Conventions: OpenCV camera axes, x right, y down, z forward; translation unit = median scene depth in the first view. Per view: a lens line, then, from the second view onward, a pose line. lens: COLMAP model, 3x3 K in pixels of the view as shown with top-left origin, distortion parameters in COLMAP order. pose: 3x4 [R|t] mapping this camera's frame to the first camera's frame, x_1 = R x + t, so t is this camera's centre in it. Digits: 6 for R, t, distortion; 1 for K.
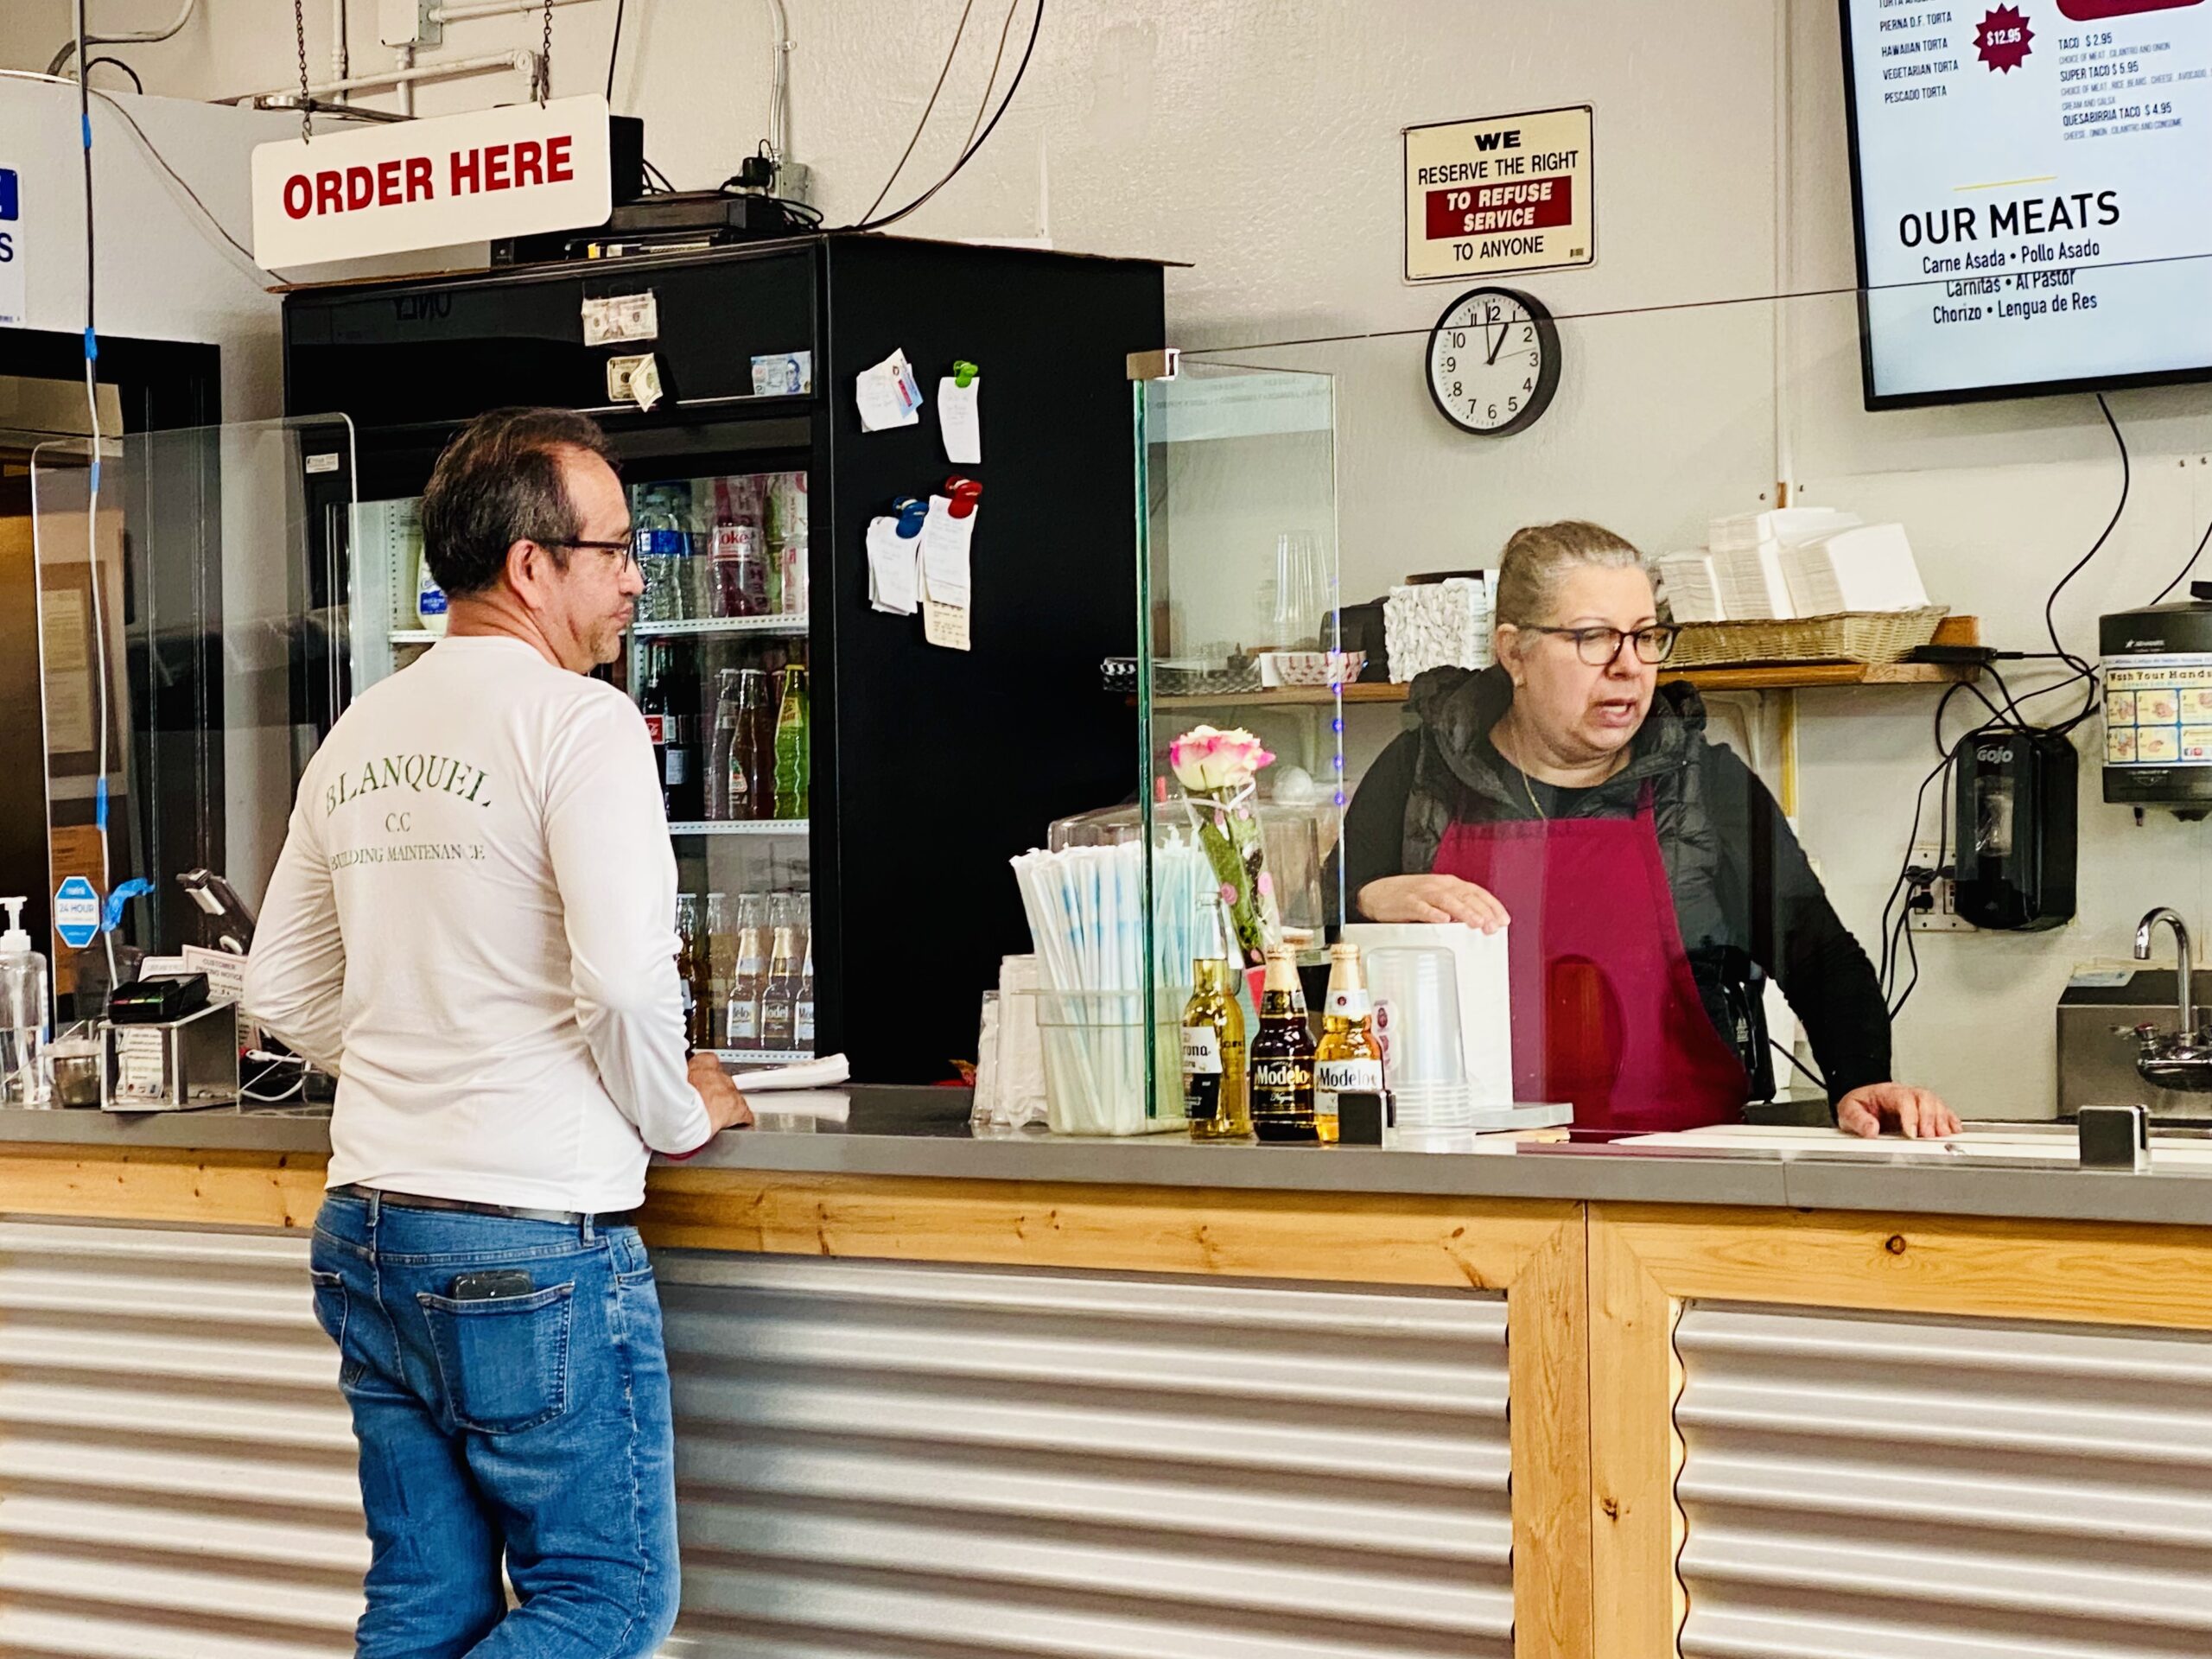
lens RADIAL K [[5174.8, 0, 1098.7], [0, 5174.8, 662.5], [0, 0, 1]] dist [0.103945, 0.653238]
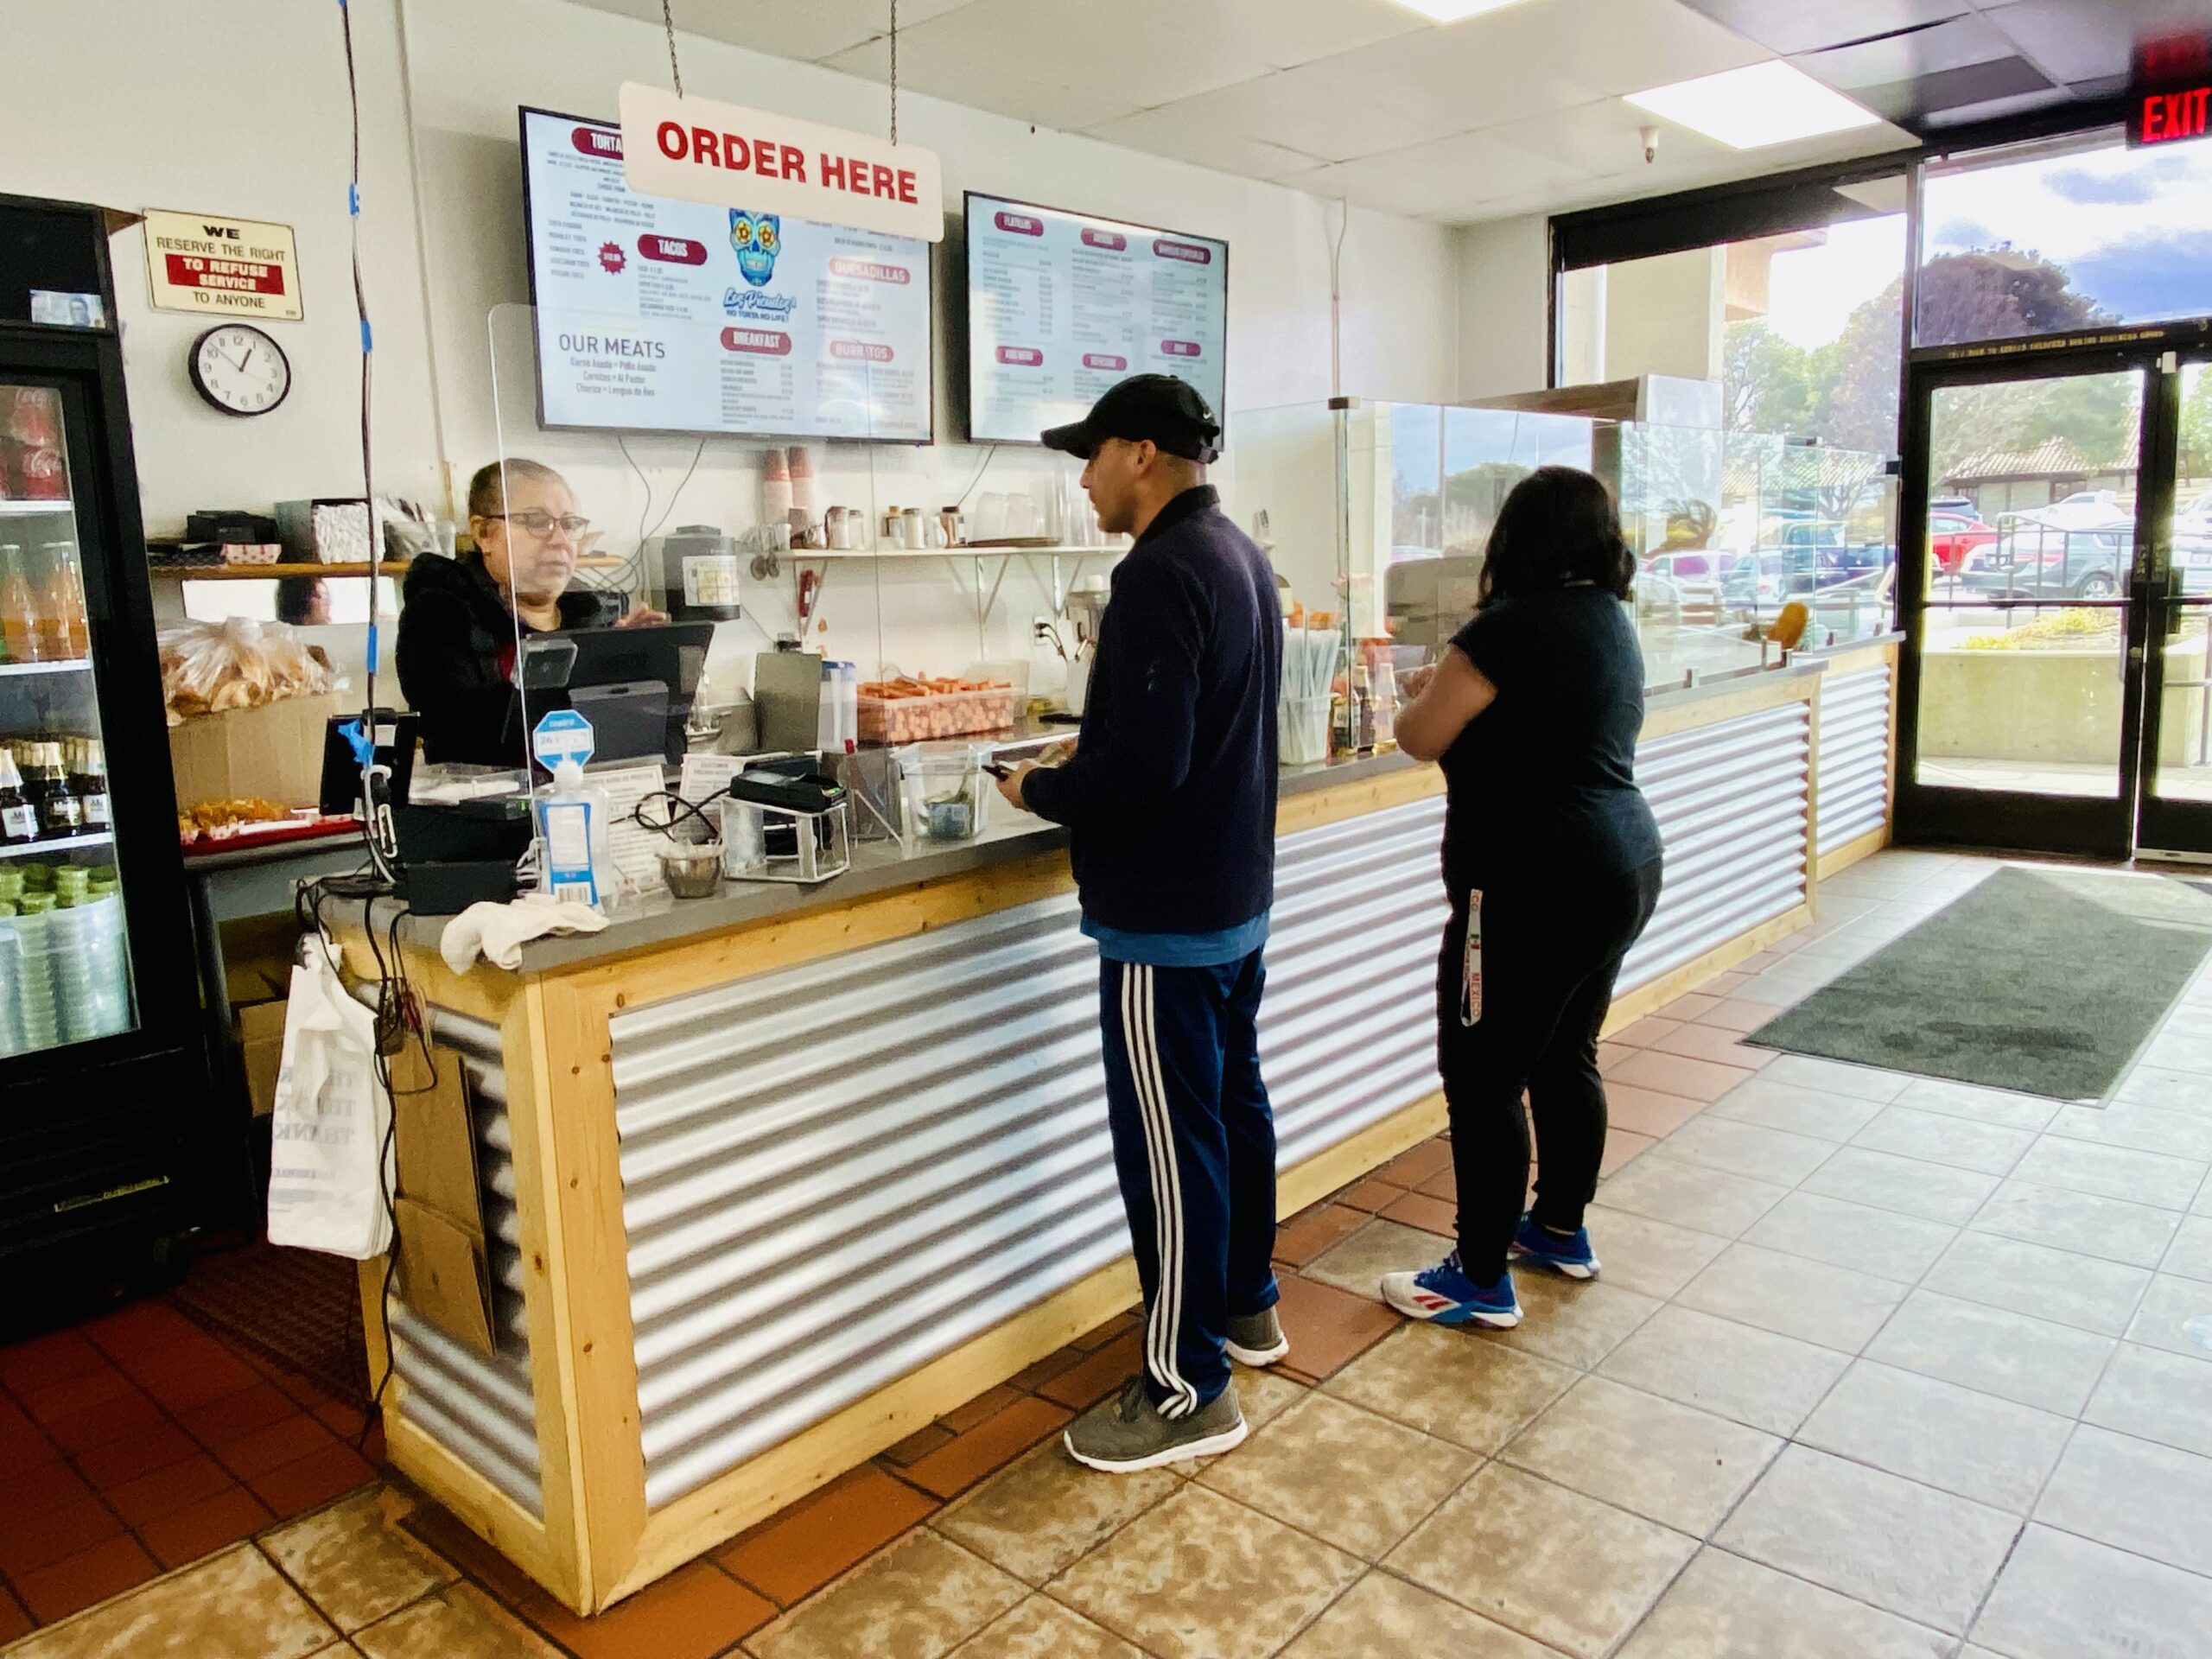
lens RADIAL K [[1506.9, 0, 1106.0], [0, 1506.9, 829.5], [0, 0, 1]] dist [0.046743, -0.065140]
pose [[0.040645, -0.156891, 0.986779, -0.460337], [0.001947, 0.987606, 0.156943, 0.013361], [-0.999172, -0.004458, 0.040447, 0.764445]]
